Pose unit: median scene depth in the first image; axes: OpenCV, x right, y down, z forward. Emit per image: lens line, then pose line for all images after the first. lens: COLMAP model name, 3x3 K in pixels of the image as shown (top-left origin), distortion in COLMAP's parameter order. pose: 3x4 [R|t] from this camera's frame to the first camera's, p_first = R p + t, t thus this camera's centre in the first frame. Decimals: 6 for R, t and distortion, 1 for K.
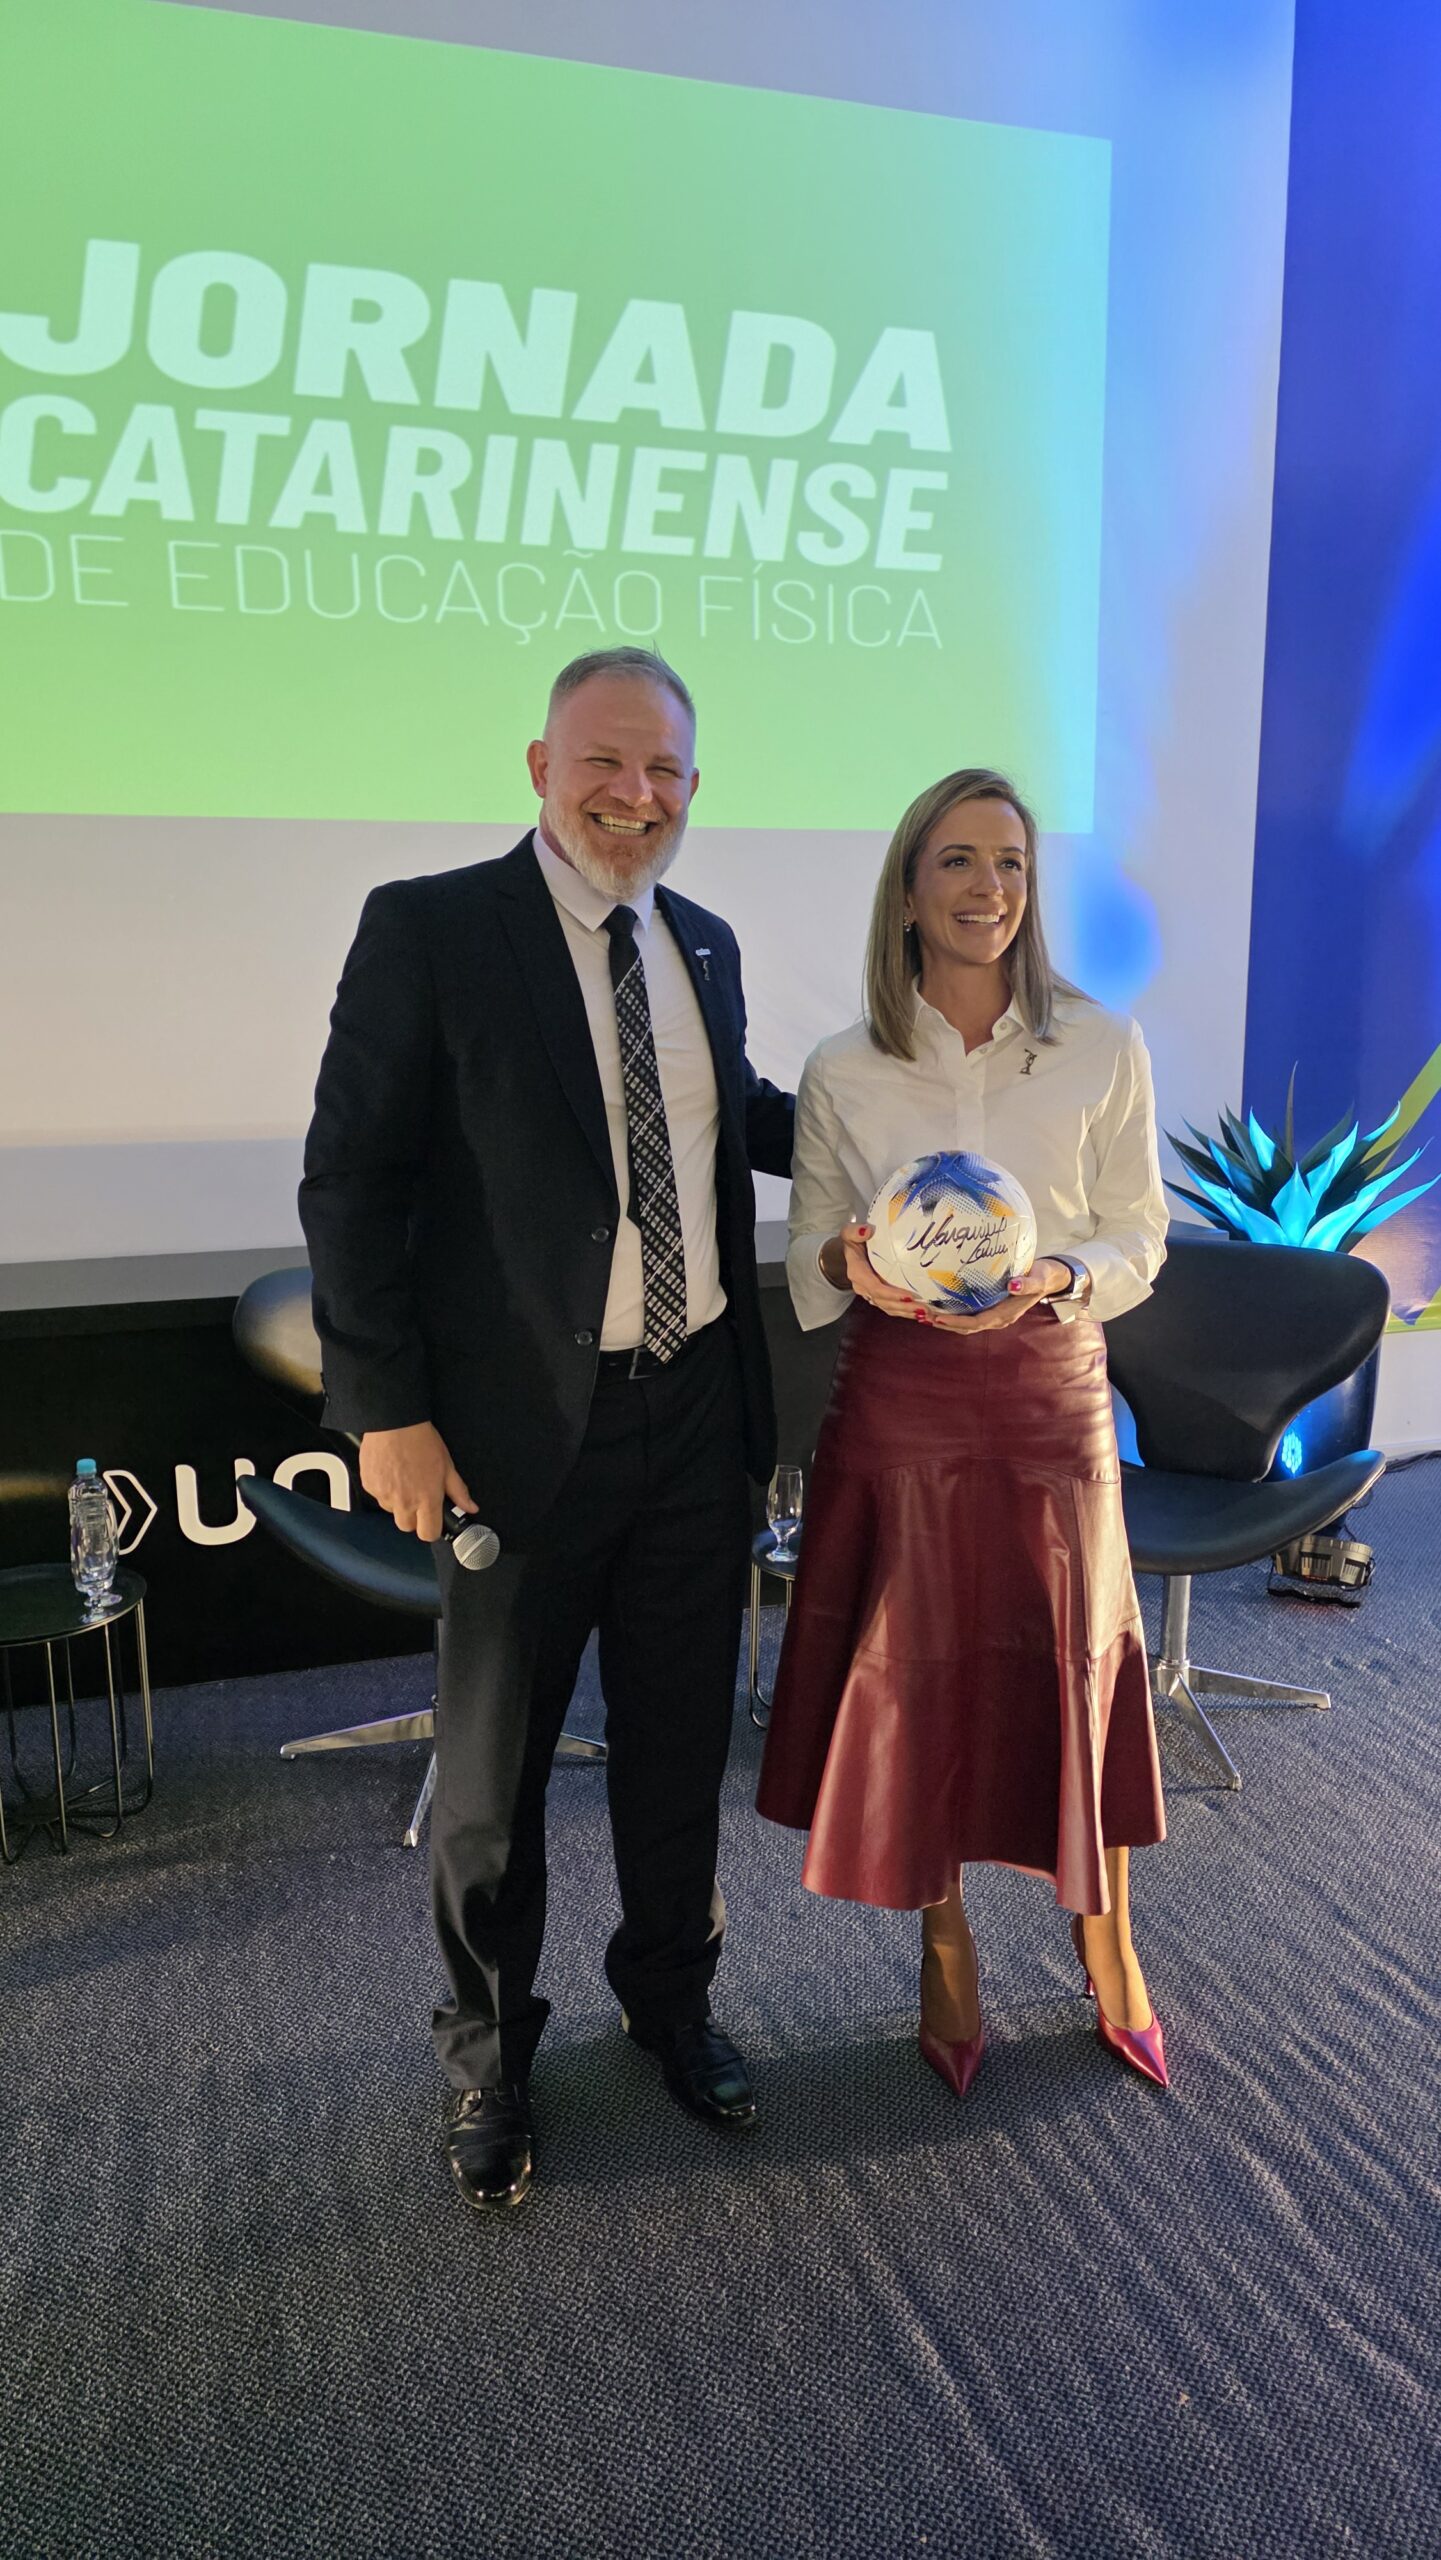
lens RADIAL K [[1657.2, 0, 692.2], [0, 1657.2, 1285.2], [0, 0, 1]] dist [0.047303, -0.045911]
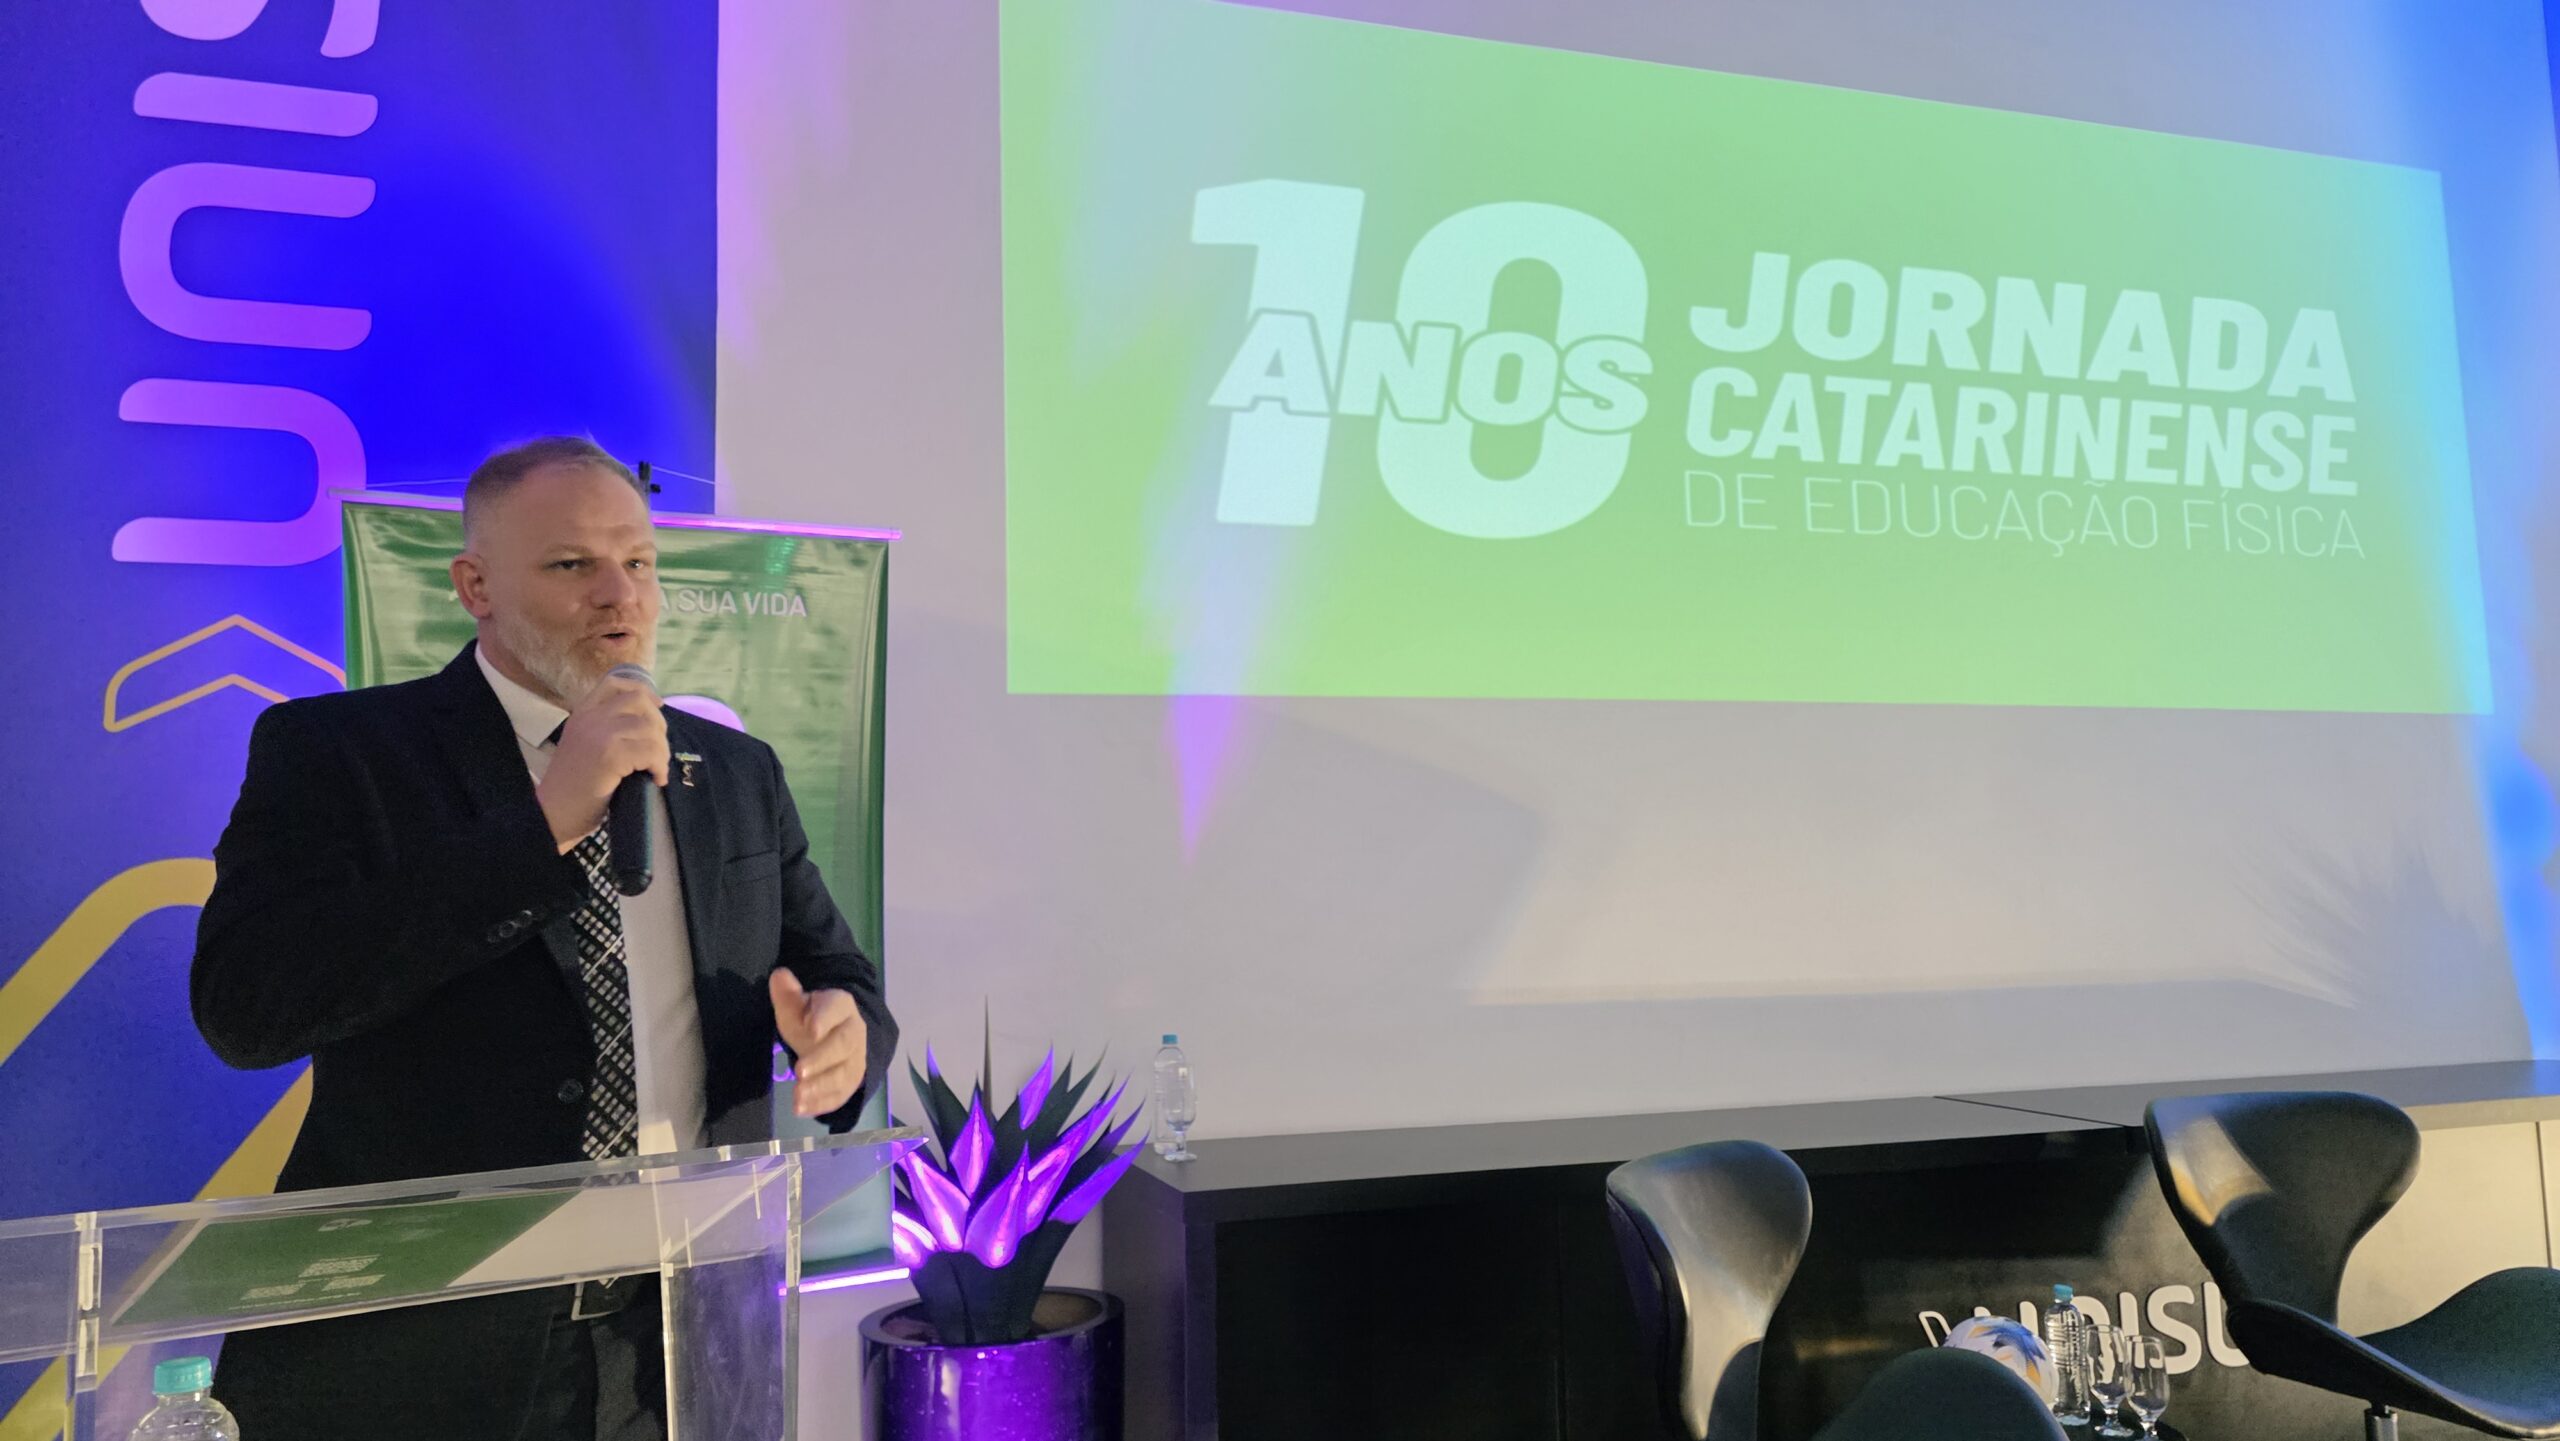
lens RADIAL K [[1657.2, 0, 1276.2], [0, 1657.2, 707.5], [0, 0, 1]] dist [0.047303, -0.045911]
pose [[0.999998, -0.000775, -0.001910, -0.688068], [0.000243, 0.964531, -0.263971, 0.021499], [0.002047, 0.263970, 0.964529, -0.090534]]
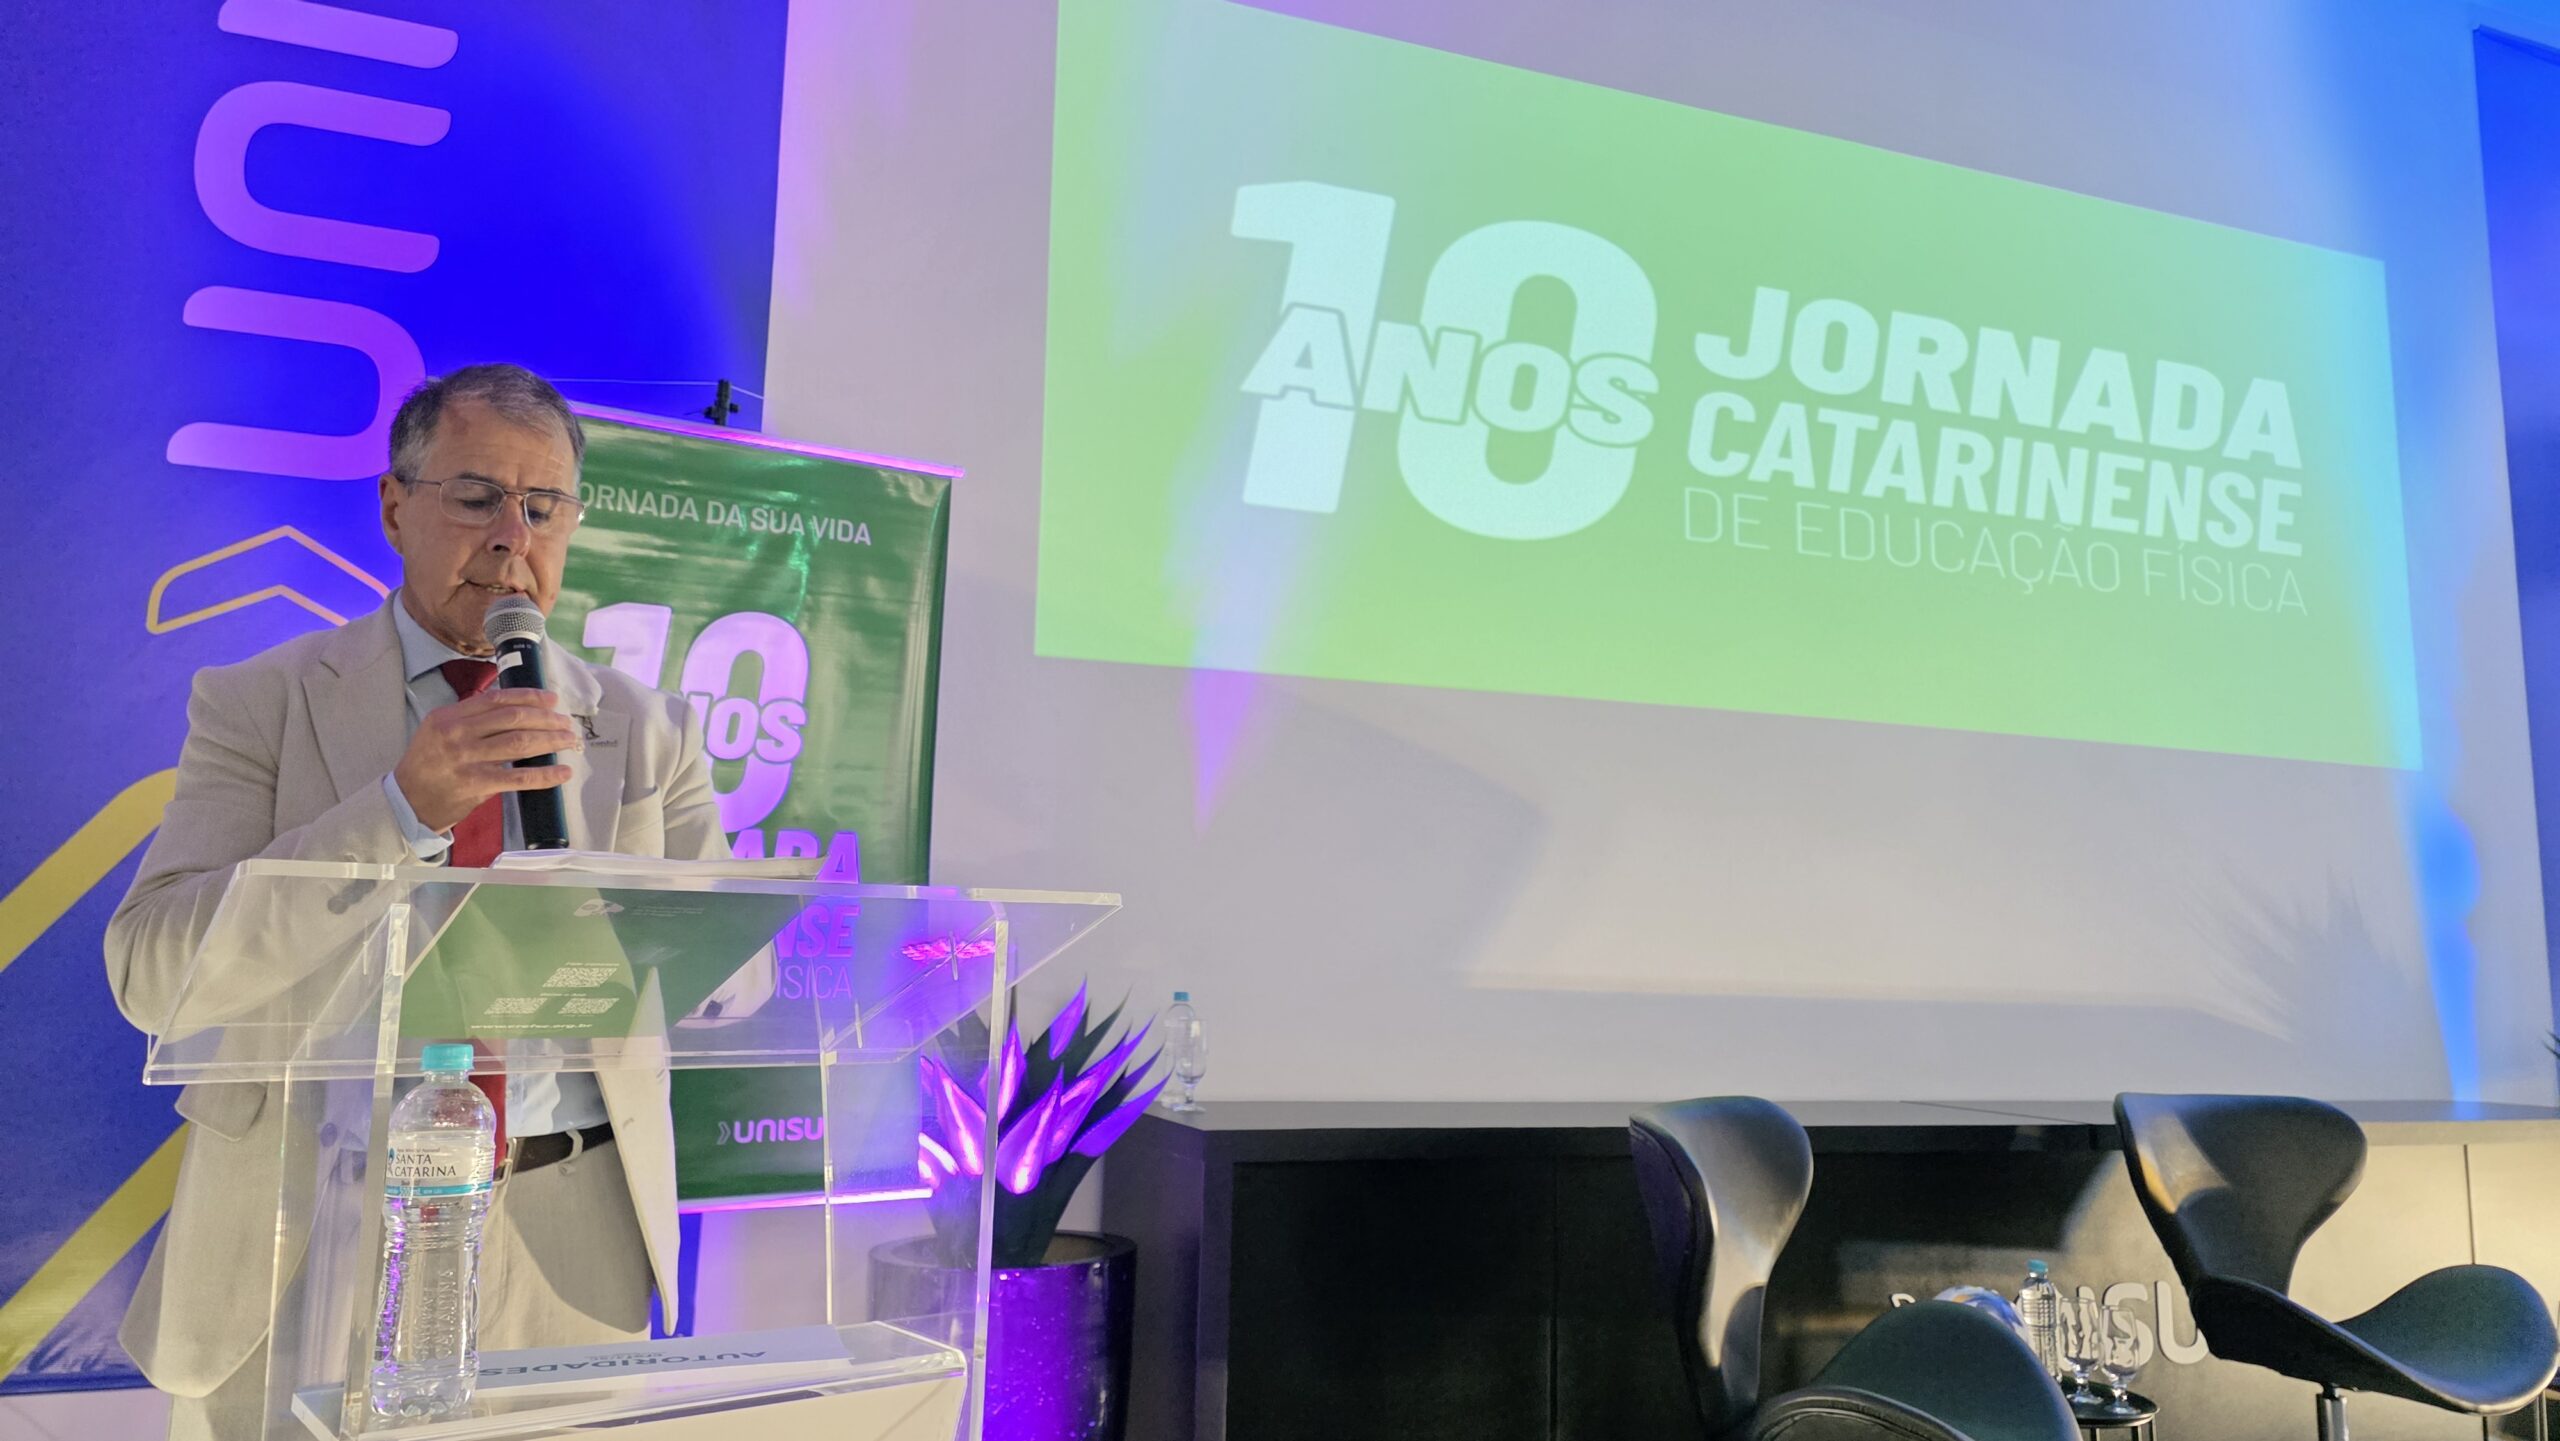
lens RADIAL K [[1657.2, 0, 1263.7], [0, 1657.2, 722.0], [0, 0, 1]] dist [0.047303, -0.045911]
pose [[0.997949, 0.048588, 0.041677, -0.752534], [-0.033819, 0.952962, -0.301196, 0.092668], [-0.054351, 0.299169, 0.952651, -0.098130]]
